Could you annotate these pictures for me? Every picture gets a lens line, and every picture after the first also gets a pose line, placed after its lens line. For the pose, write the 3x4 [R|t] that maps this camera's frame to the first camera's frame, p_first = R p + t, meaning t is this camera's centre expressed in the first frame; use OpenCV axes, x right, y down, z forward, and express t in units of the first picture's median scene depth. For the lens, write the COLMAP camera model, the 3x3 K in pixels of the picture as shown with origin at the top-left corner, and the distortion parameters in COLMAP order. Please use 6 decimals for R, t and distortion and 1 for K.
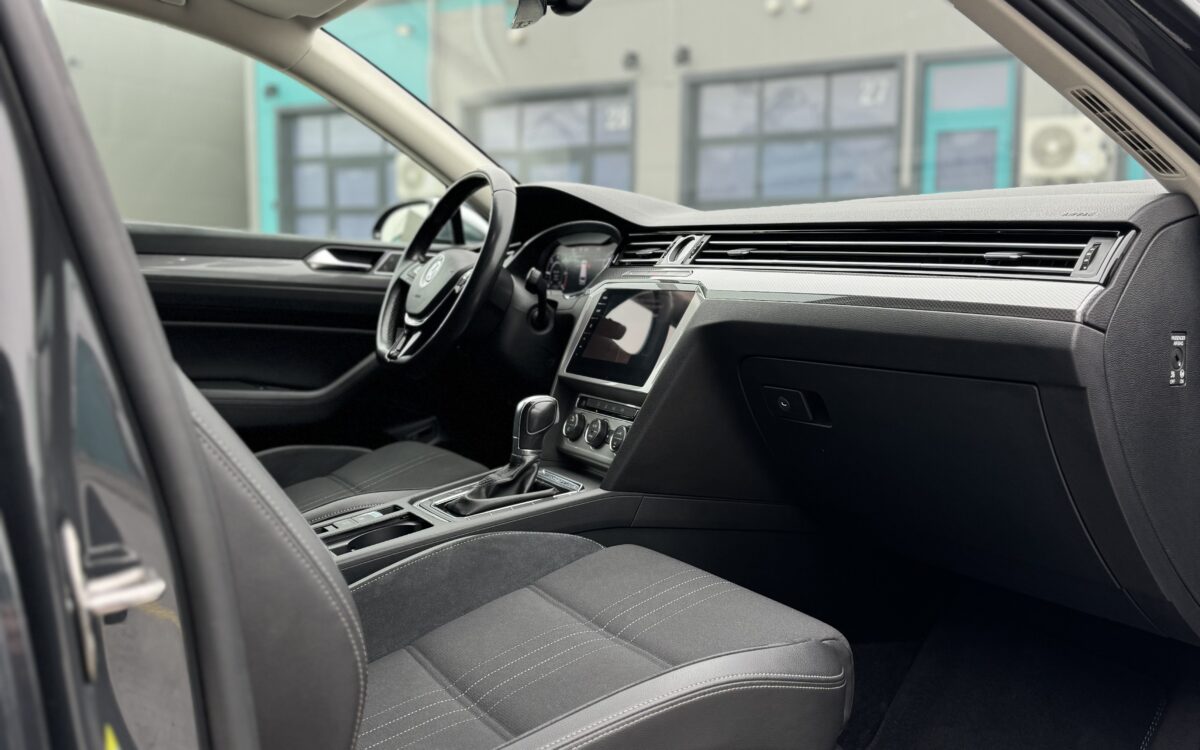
lens RADIAL K [[1060.0, 0, 598.0], [0, 1060.0, 384.9], [0, 0, 1]] dist [0.154664, -0.252173]
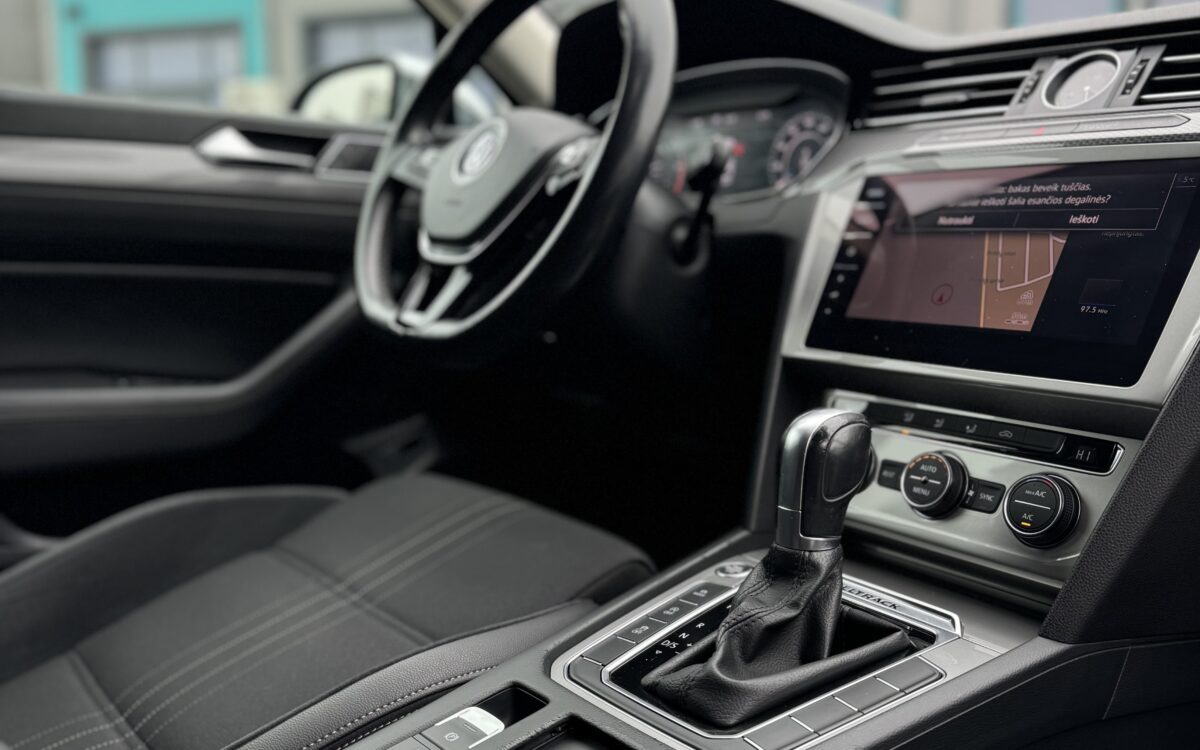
lens RADIAL K [[1060.0, 0, 598.0], [0, 1060.0, 384.9], [0, 0, 1]] dist [0.154664, -0.252173]
pose [[0.988639, -0.034184, 0.146372, -0.179435], [0.026928, 0.998322, 0.051265, -0.021208], [-0.147879, -0.046741, 0.987900, 0.486188]]
